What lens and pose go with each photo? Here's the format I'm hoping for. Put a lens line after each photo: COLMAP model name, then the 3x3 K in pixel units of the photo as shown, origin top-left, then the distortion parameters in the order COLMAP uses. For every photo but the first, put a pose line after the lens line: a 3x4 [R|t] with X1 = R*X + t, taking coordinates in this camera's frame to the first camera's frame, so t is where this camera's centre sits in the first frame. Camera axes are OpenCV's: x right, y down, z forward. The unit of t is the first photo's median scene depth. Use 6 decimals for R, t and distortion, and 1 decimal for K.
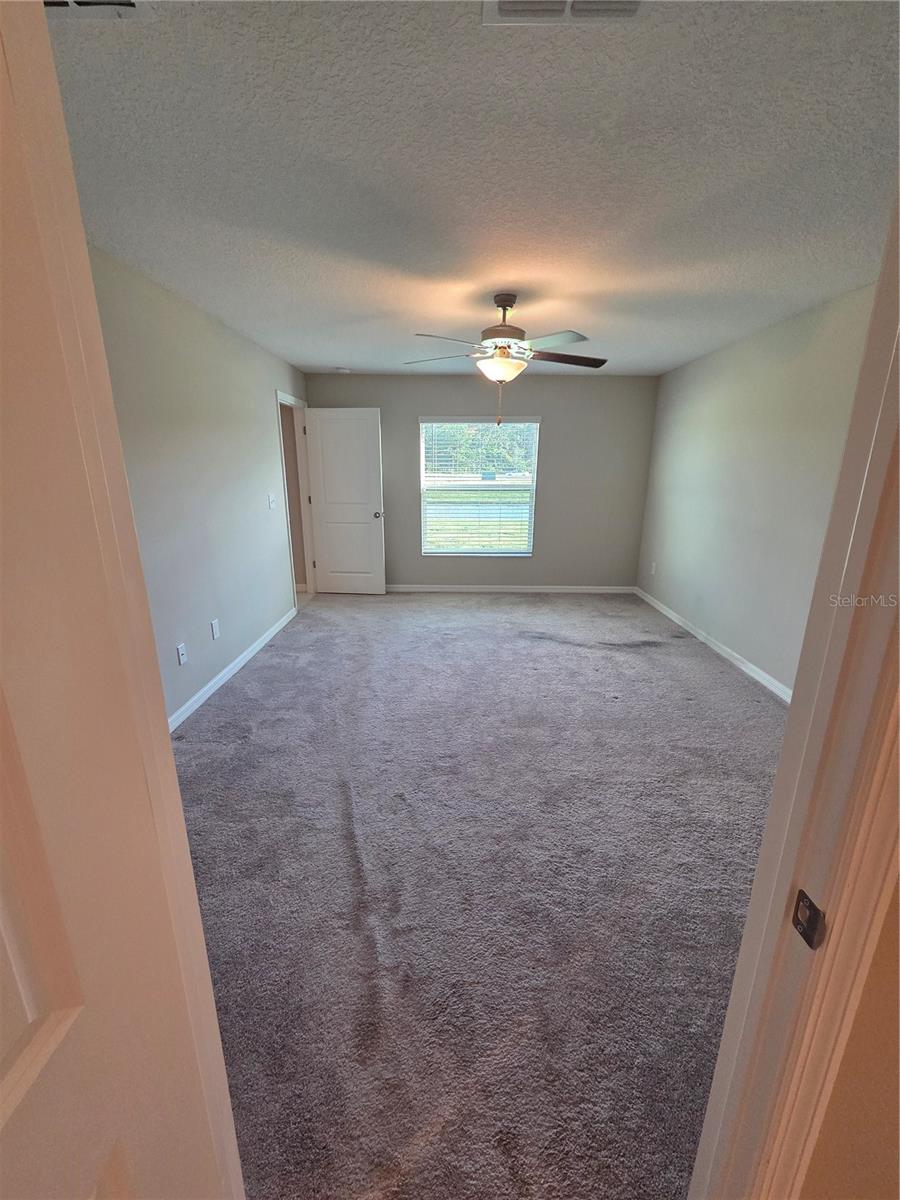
lens RADIAL K [[487.6, 0, 451.4], [0, 487.6, 604.8], [0, 0, 1]] dist [0.007565, -0.000173]
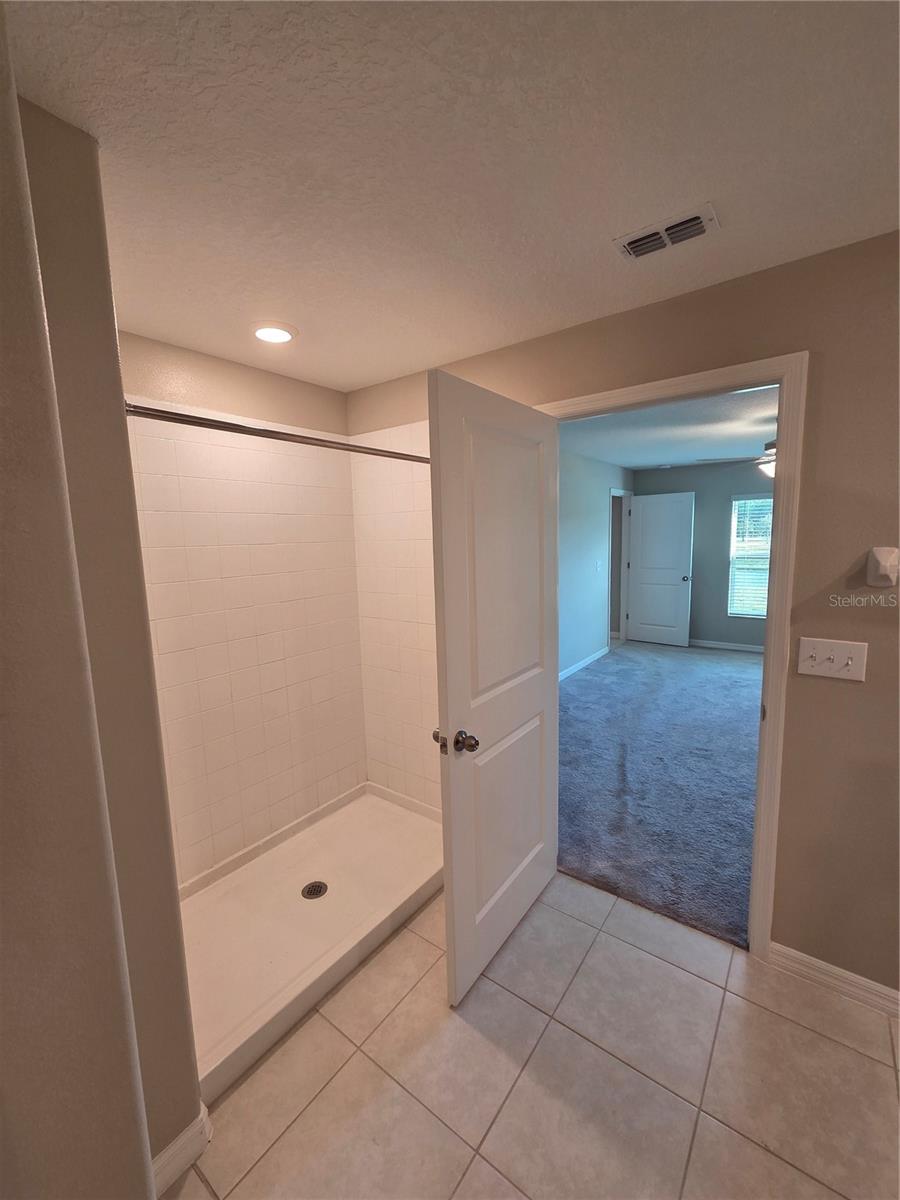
lens RADIAL K [[487.6, 0, 452.4], [0, 487.6, 597.8], [0, 0, 1]] dist [0.007565, -0.000173]
pose [[0.802095, 0.051448, -0.594977, 0.145513], [-0.137245, 0.985496, -0.099806, 0.082519], [0.581213, 0.161711, 0.797522, -0.378003]]
